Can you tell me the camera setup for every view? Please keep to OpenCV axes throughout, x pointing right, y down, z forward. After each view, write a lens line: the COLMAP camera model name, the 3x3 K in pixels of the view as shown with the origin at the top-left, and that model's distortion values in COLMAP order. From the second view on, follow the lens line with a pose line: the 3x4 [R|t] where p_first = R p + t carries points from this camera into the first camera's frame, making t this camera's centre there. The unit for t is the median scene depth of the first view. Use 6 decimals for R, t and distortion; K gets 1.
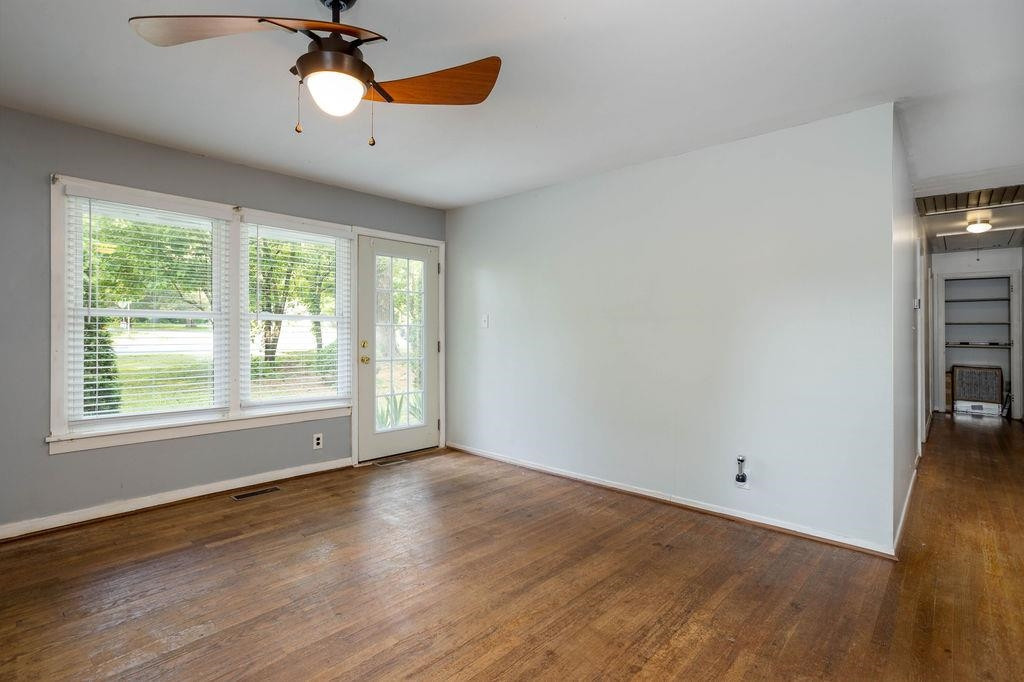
lens RADIAL K [[497.6, 0, 506.3], [0, 497.6, 340.1], [0, 0, 1]] dist [0.003524, 0.000519]
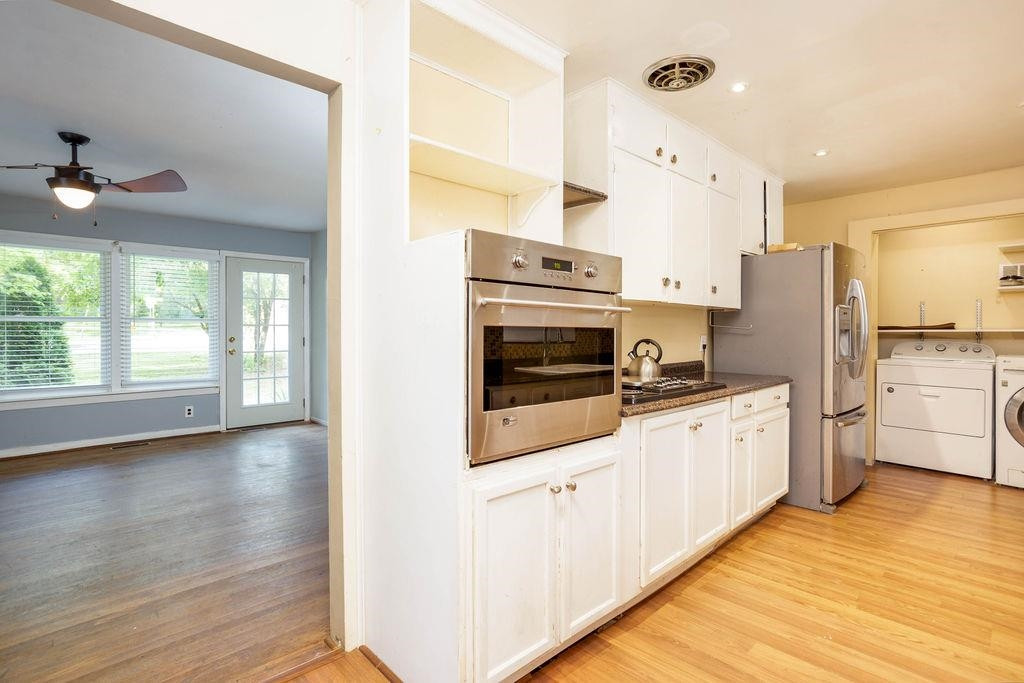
lens RADIAL K [[497.6, 0, 518.7], [0, 497.6, 336.9], [0, 0, 1]] dist [0.003524, 0.000519]
pose [[0.997153, 0.009206, -0.074837, 0.580846], [-0.008236, 0.999878, 0.013269, -0.023404], [0.074950, -0.012614, 0.997107, -0.261904]]
